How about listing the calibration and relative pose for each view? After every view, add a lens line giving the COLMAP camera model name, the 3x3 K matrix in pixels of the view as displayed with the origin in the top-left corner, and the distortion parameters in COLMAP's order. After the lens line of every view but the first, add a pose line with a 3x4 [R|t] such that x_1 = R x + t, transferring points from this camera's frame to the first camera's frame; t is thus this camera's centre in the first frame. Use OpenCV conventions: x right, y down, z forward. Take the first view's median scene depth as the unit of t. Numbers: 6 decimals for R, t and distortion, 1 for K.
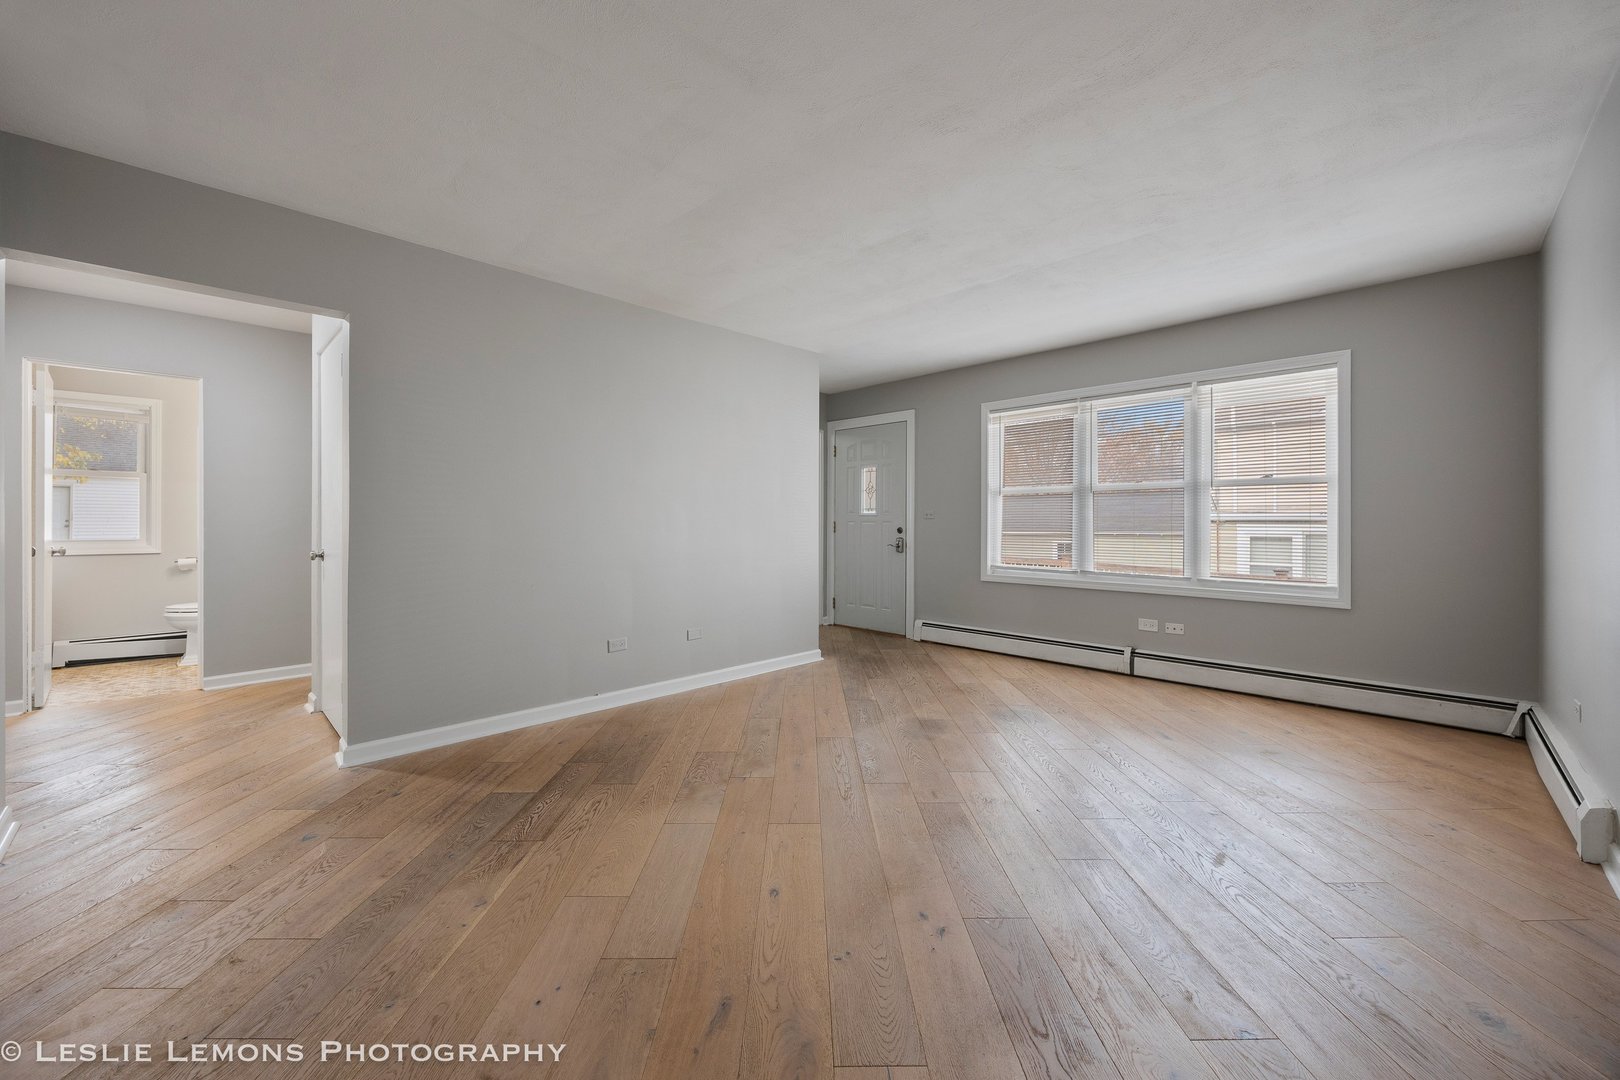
lens RADIAL K [[617.0, 0, 802.5], [0, 617.0, 529.0], [0, 0, 1]] dist [-0.002413, -0.000188]
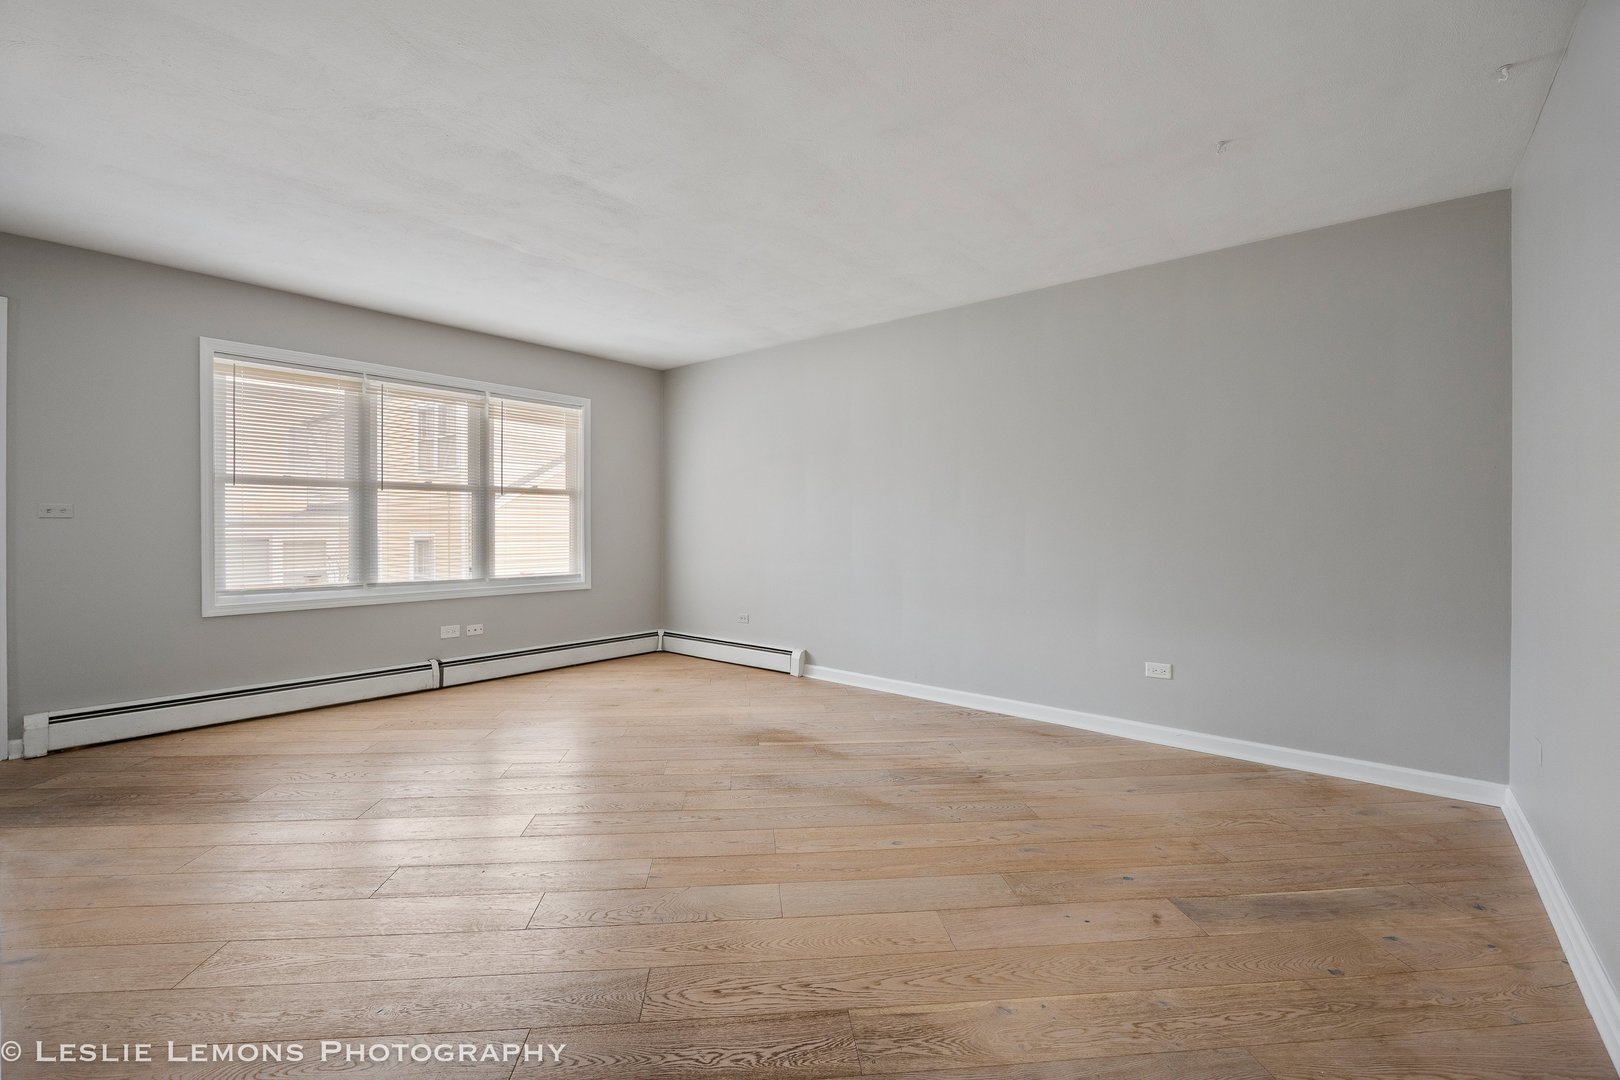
lens RADIAL K [[688.1, 0, 807.0], [0, 688.1, 536.2], [0, 0, 1]] dist [-0.020381, 0.000052]
pose [[-0.090724, -0.015207, 0.995760, -0.664401], [0.009330, 0.999827, 0.016119, -0.006686], [-0.995832, 0.010753, -0.090566, 0.648325]]
